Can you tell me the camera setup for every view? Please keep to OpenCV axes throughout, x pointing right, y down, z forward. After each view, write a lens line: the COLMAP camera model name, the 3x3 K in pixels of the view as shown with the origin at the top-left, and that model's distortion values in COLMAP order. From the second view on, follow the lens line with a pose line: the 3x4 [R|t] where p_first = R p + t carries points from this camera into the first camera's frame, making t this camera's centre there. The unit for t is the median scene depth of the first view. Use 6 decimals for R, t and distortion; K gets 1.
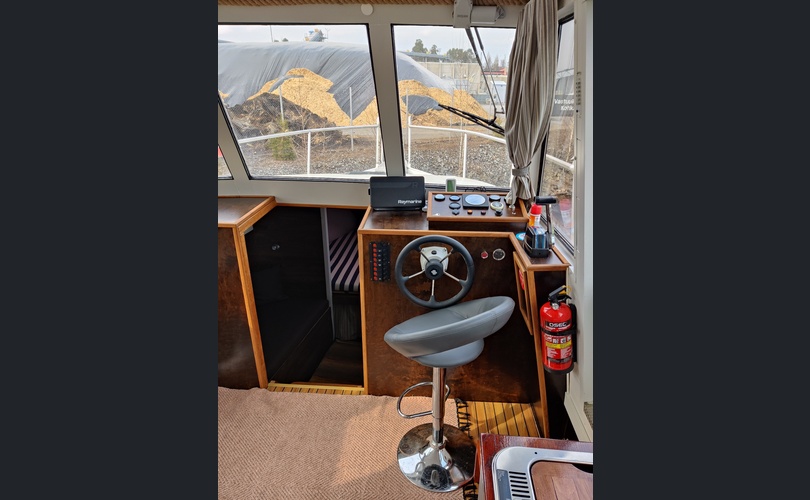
lens RADIAL K [[376.4, 0, 399.9], [0, 376.4, 253.8], [0, 0, 1]] dist [-0.000293, -0.000039]
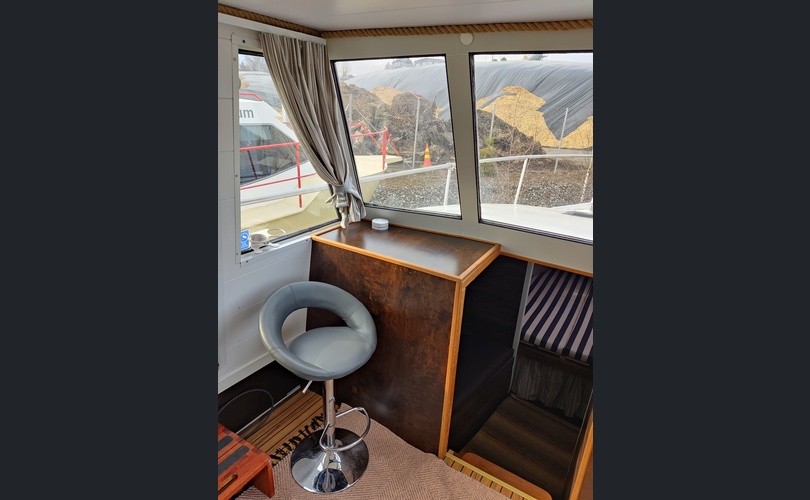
lens RADIAL K [[376.4, 0, 399.9], [0, 376.4, 253.8], [0, 0, 1]] dist [-0.000293, -0.000039]
pose [[0.871428, 0.206655, -0.444868, -0.147156], [-0.225088, 0.974269, 0.011666, -0.090777], [0.435832, 0.089969, 0.895520, 0.124323]]
